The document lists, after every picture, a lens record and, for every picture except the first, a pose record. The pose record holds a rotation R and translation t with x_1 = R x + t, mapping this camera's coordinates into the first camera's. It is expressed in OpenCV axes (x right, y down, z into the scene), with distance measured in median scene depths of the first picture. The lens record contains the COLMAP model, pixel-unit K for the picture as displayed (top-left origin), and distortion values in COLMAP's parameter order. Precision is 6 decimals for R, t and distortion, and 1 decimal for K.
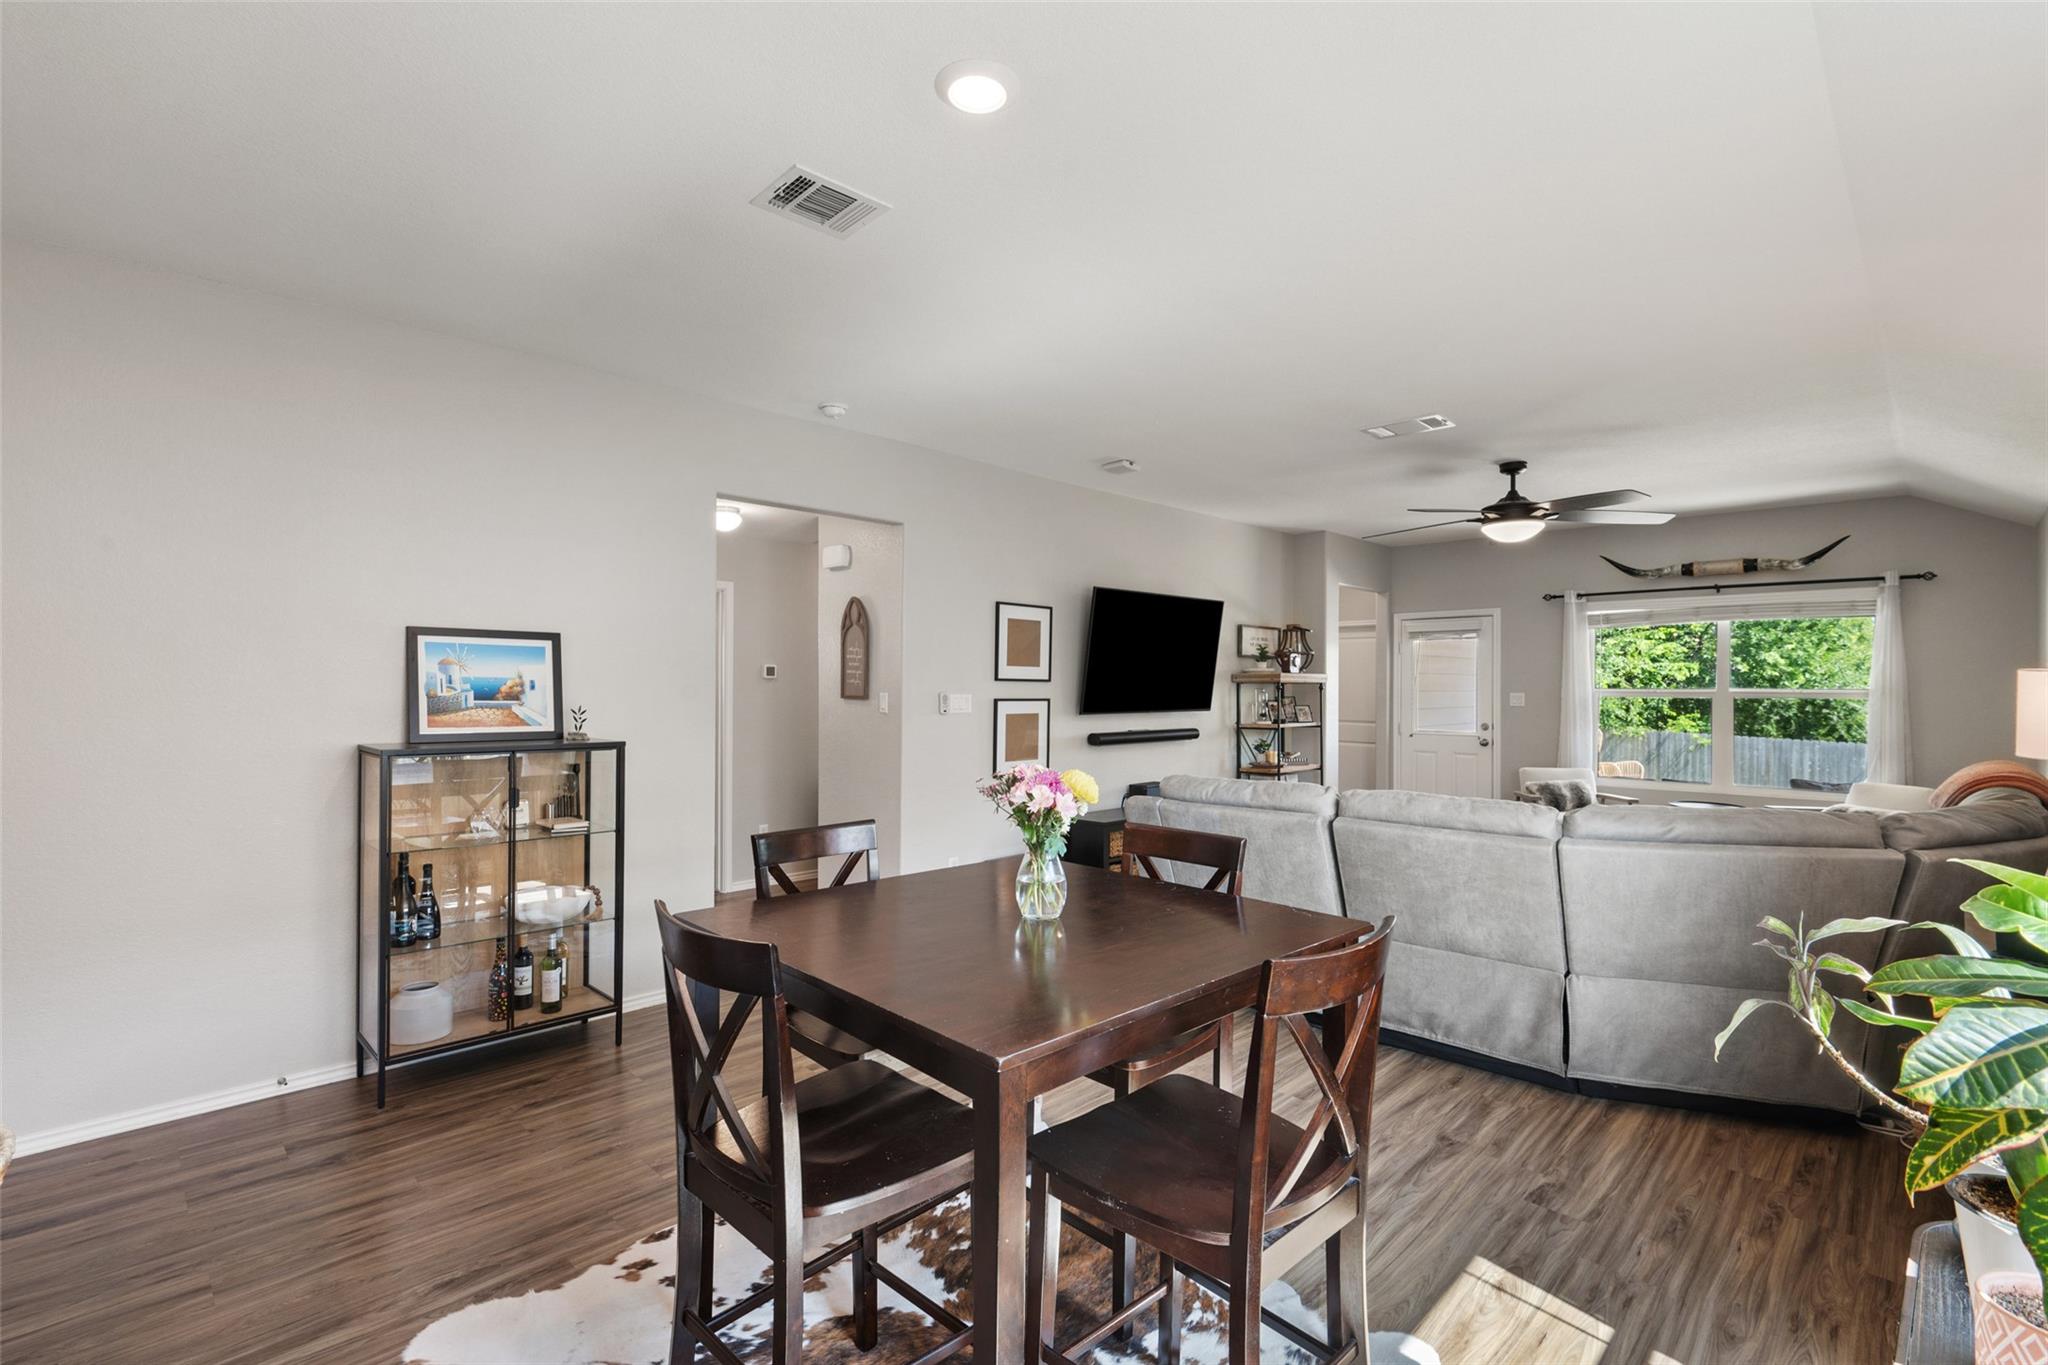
lens RADIAL K [[933.5, 0, 1026.1], [0, 933.5, 687.4], [0, 0, 1]] dist [0.003227, -0.007626]
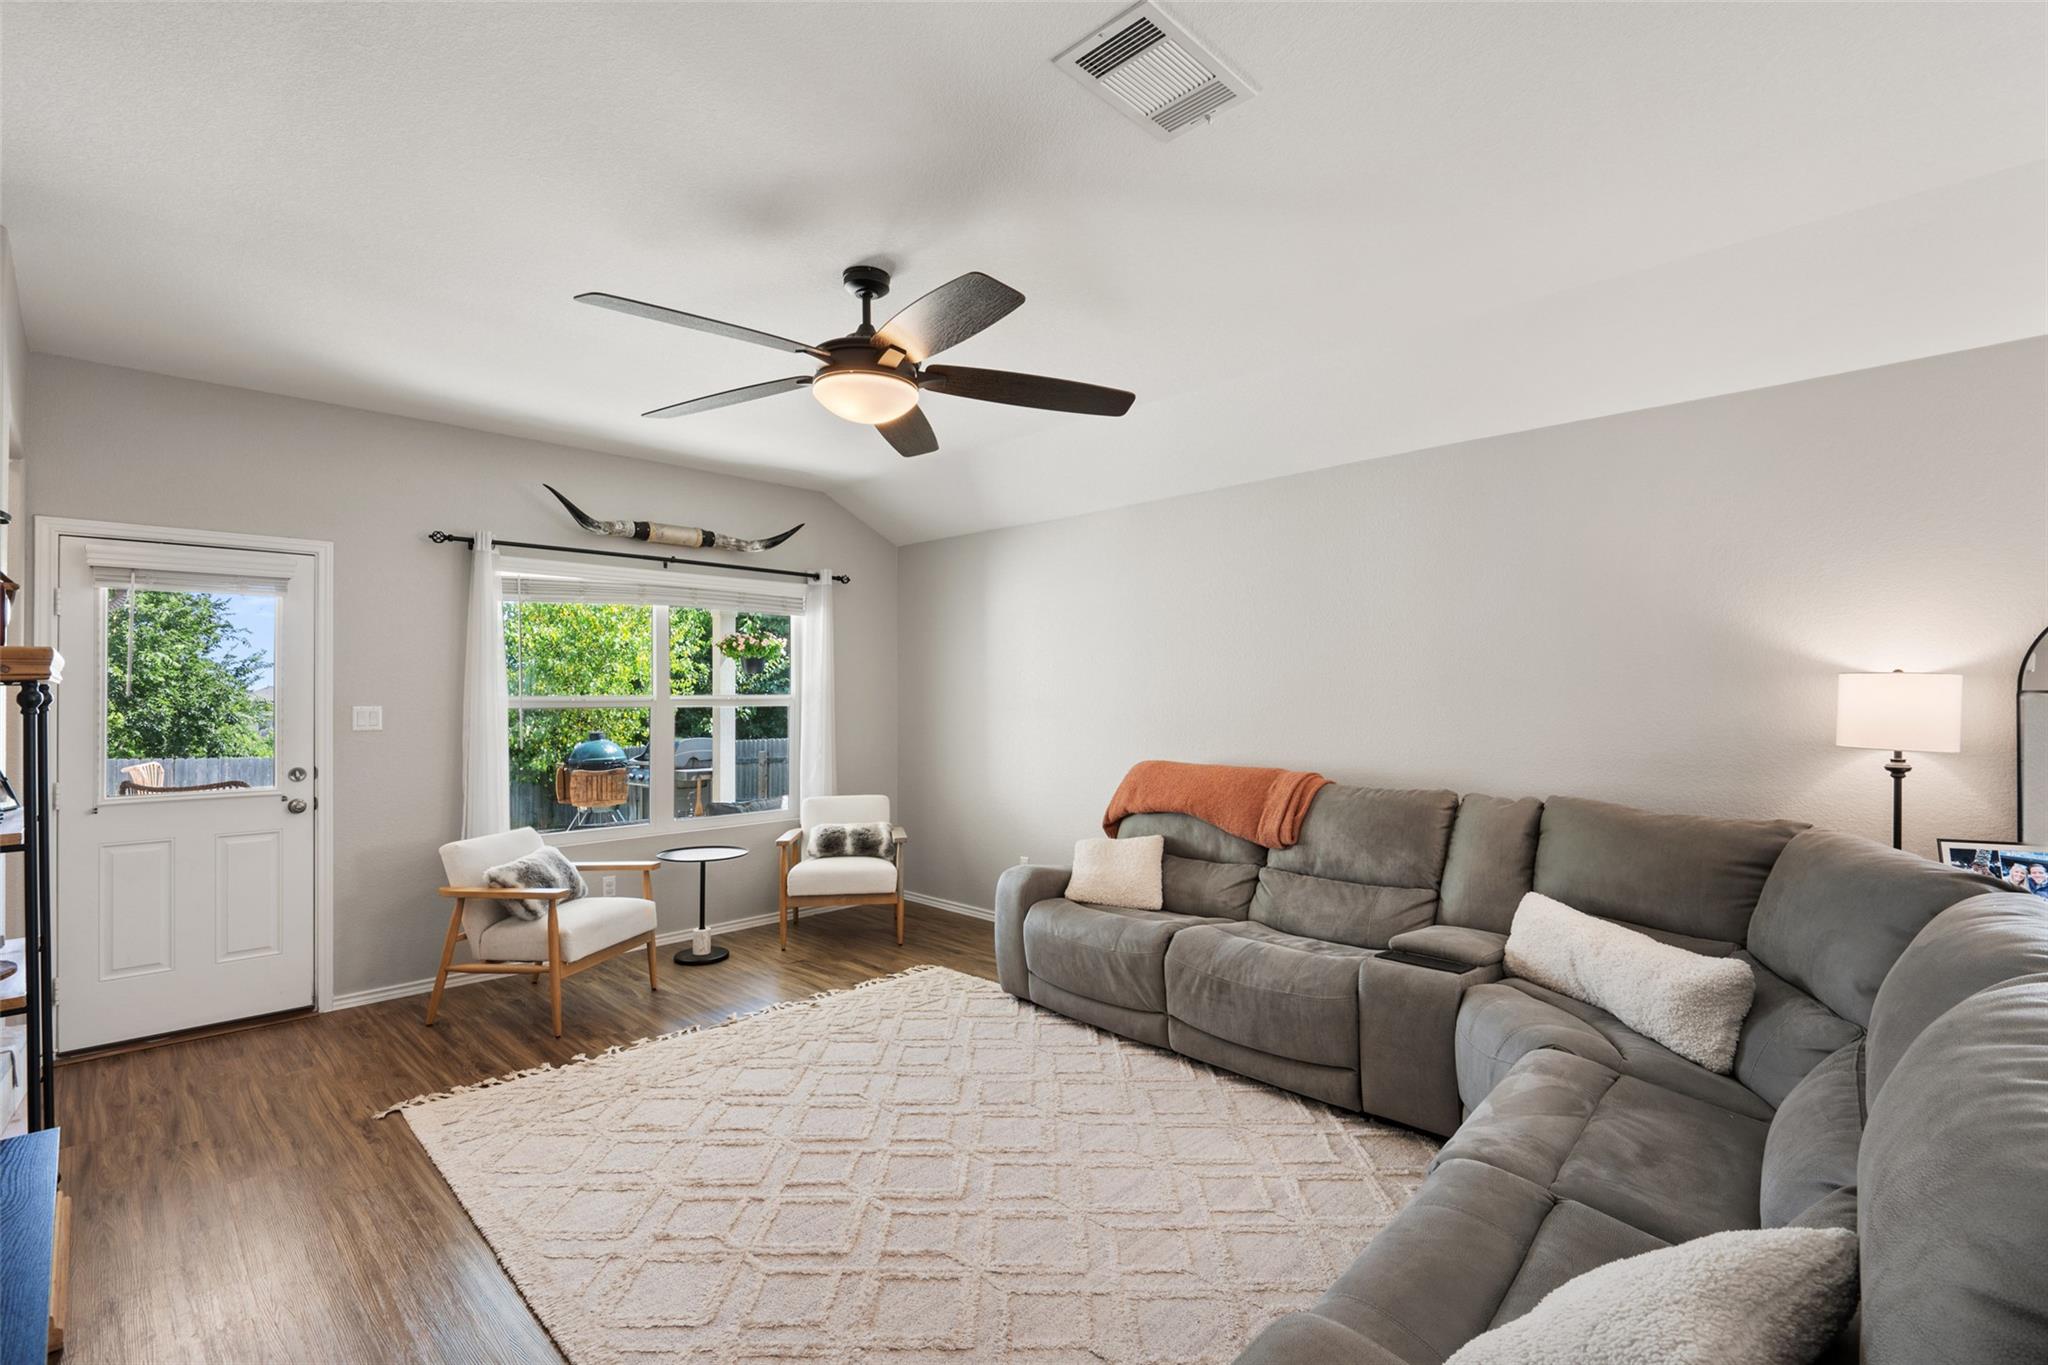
lens RADIAL K [[933.5, 0, 1017.4], [0, 933.5, 689.7], [0, 0, 1]] dist [0.003227, -0.007626]
pose [[0.004056, 0.001503, 0.999991, -0.009527], [0.005173, 0.999985, -0.001524, -0.001030], [-0.999978, 0.005179, 0.004048, 0.740780]]
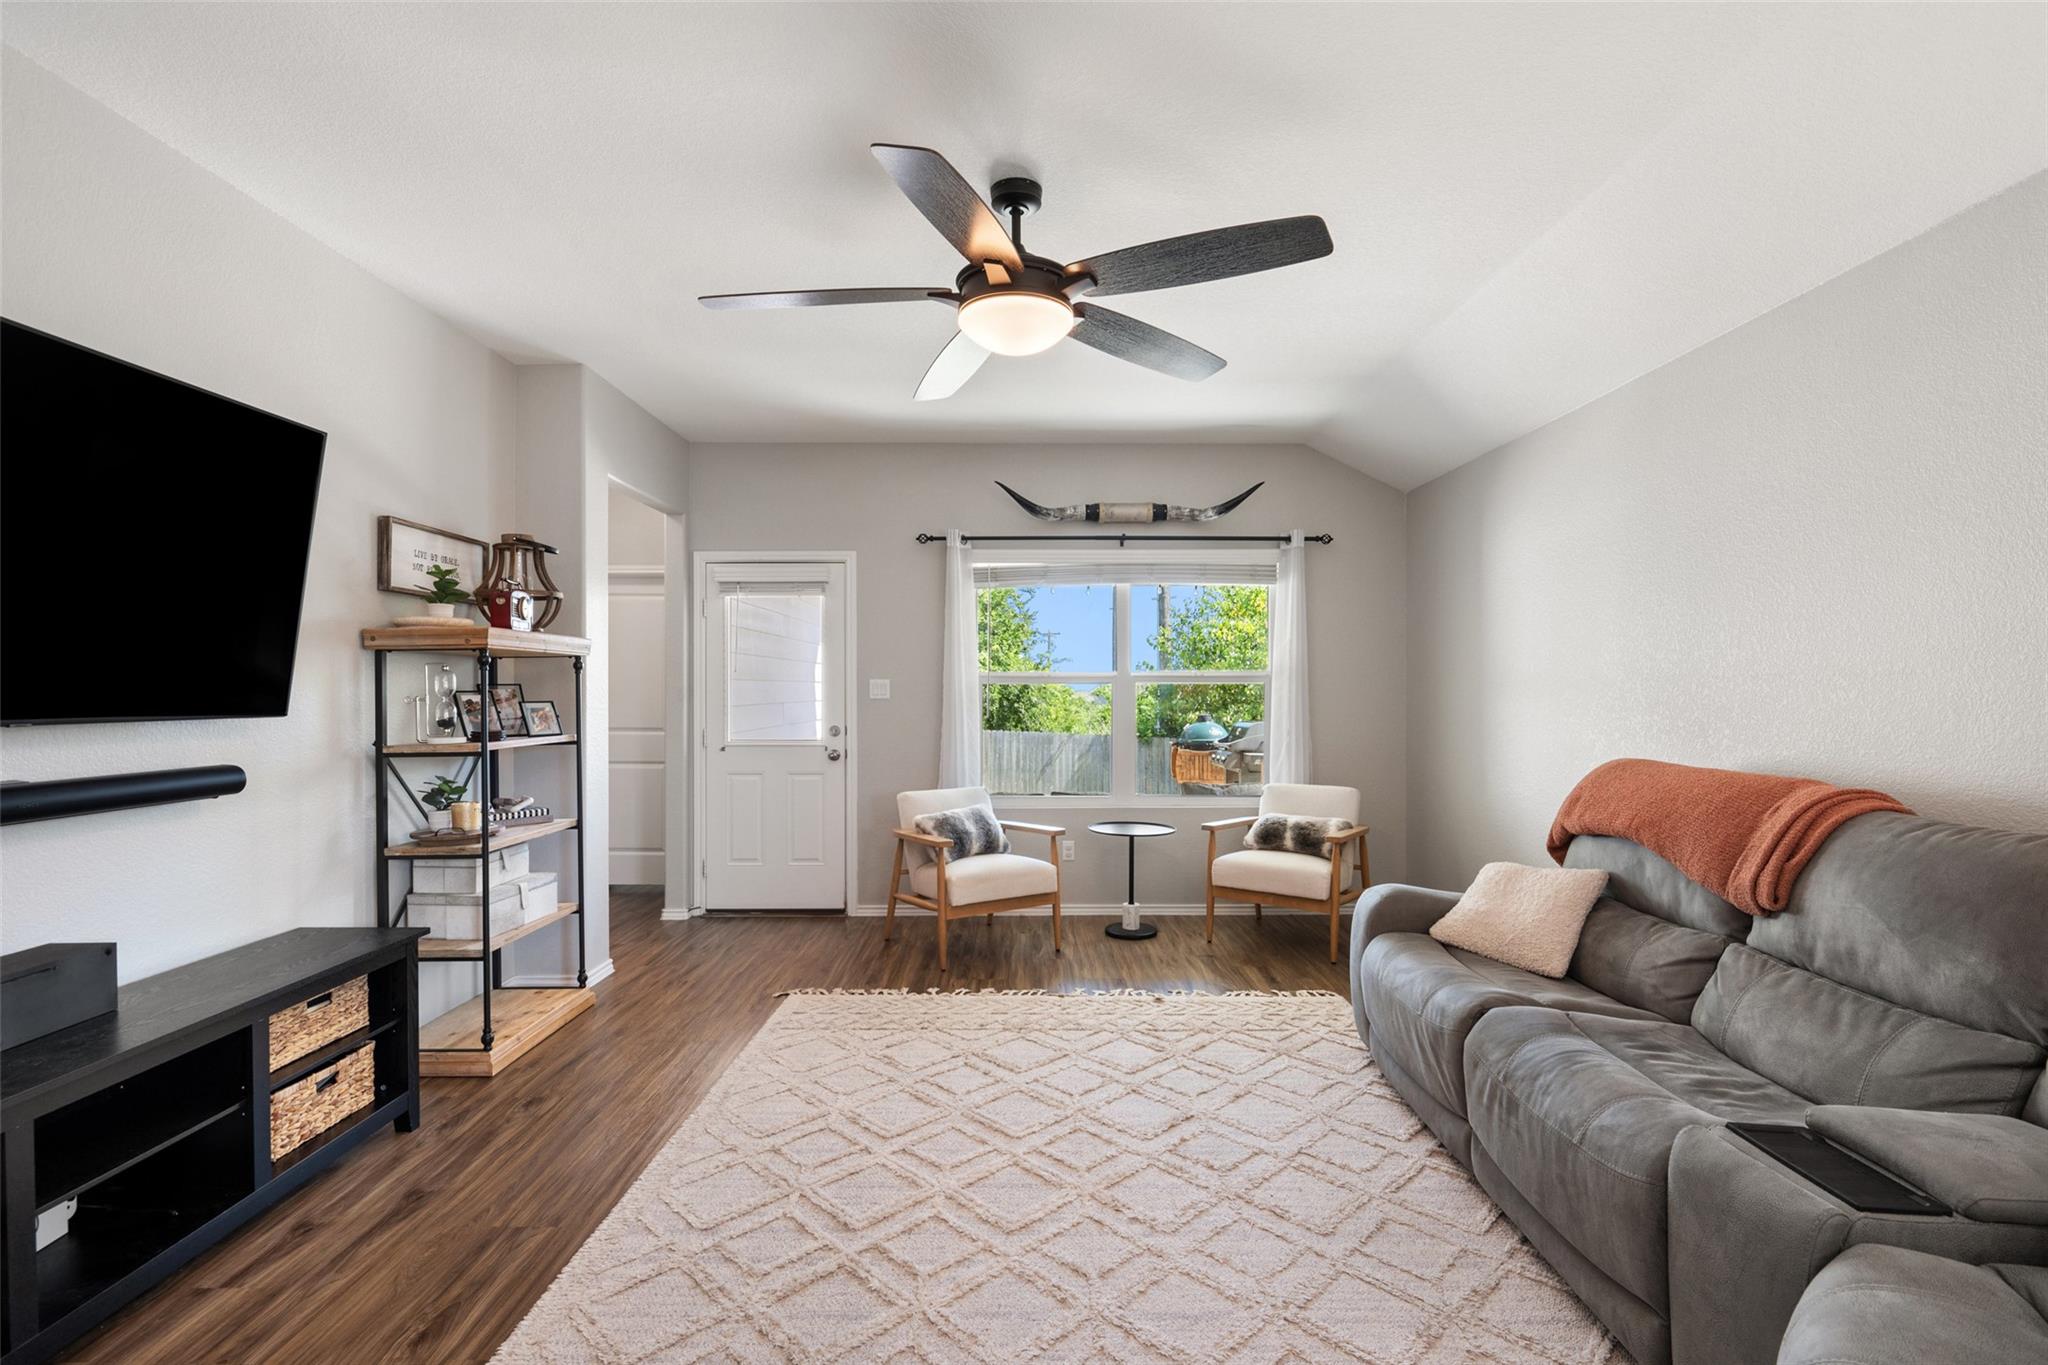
lens RADIAL K [[933.5, 0, 1022.7], [0, 933.5, 696.1], [0, 0, 1]] dist [0.003227, -0.007626]
pose [[0.710615, -0.008853, 0.703525, 0.147766], [0.004597, 0.999958, 0.007939, 0.015286], [-0.703566, -0.002407, 0.710626, 0.530573]]
